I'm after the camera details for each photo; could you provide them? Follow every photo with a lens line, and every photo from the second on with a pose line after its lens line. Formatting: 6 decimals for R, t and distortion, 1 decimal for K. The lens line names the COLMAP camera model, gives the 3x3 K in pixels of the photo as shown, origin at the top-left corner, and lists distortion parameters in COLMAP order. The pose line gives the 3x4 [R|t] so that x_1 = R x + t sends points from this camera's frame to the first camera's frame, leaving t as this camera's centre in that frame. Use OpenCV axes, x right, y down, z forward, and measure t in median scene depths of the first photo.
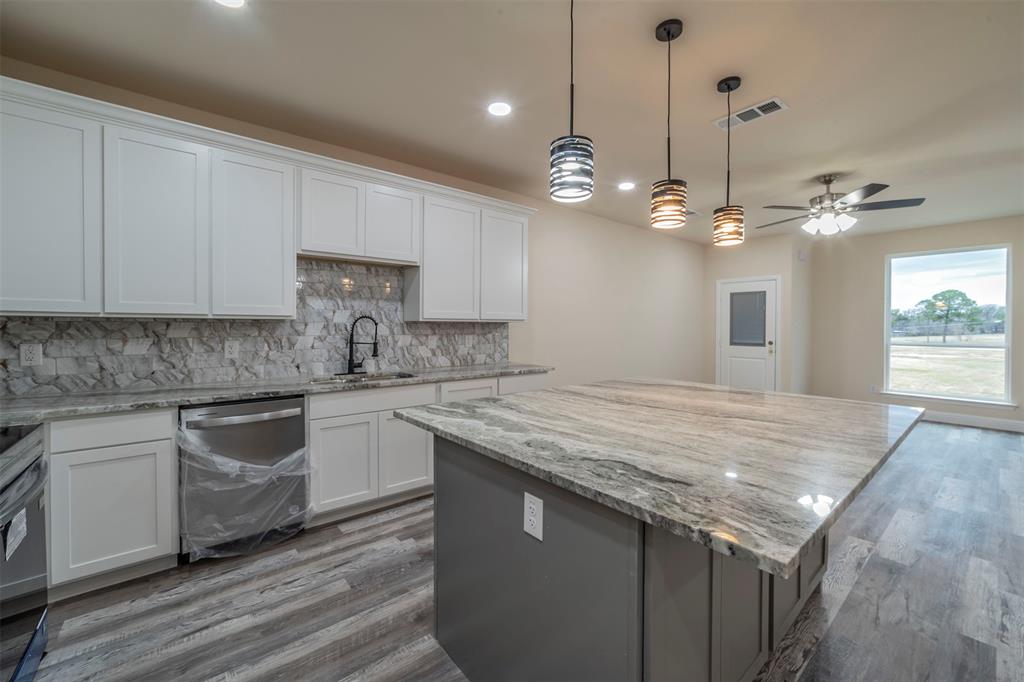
lens RADIAL K [[404.0, 0, 512.0], [0, 404.0, 341.0], [0, 0, 1]] dist [-0.027033, 0.008476]
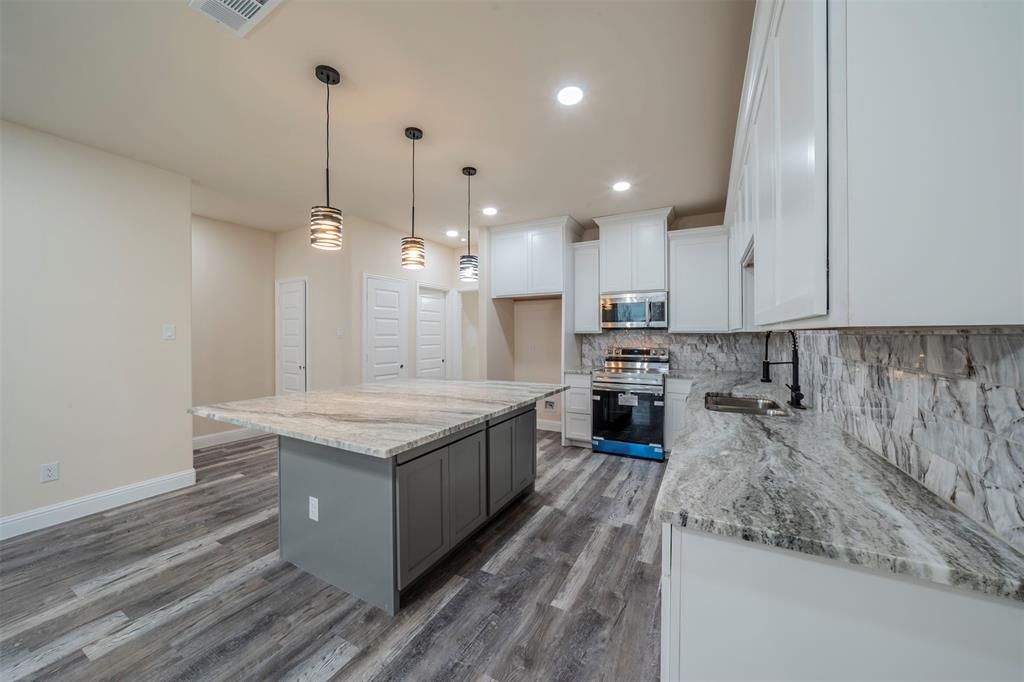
lens RADIAL K [[343.2, 0, 509.3], [0, 343.2, 337.2], [0, 0, 1]] dist [-0.020631, 0.001821]
pose [[-0.925293, 0.000560, -0.379252, 0.274934], [-0.011330, 0.999512, 0.029119, -0.048940], [0.379083, 0.031241, -0.924835, 1.175604]]
